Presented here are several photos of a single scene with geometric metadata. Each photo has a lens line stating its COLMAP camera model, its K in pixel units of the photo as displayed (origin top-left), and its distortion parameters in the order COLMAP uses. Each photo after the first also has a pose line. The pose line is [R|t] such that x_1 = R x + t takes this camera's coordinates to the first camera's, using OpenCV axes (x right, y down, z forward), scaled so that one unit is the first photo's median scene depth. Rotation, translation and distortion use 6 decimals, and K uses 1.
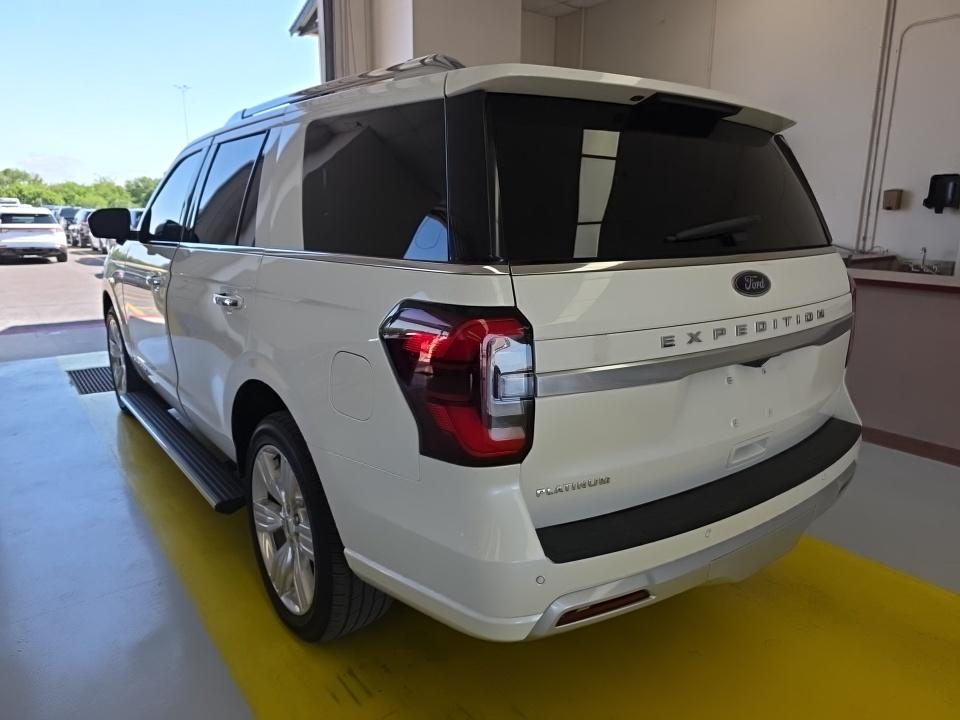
lens RADIAL K [[640.7, 0, 484.7], [0, 640.7, 356.5], [0, 0, 1]] dist [0.033227, -0.026030]
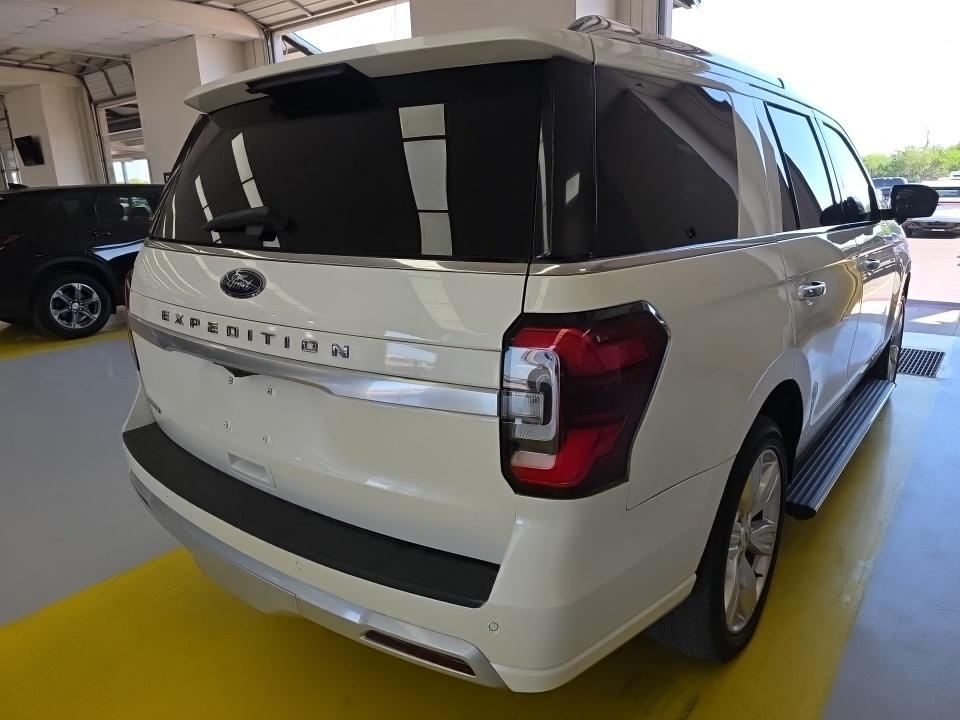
lens RADIAL K [[640.7, 0, 484.7], [0, 640.7, 356.5], [0, 0, 1]] dist [0.033227, -0.026030]
pose [[0.286259, 0.235184, -0.928840, 1.351175], [-0.197675, 0.963049, 0.182924, -0.243676], [0.937539, 0.131245, 0.322171, 1.029050]]
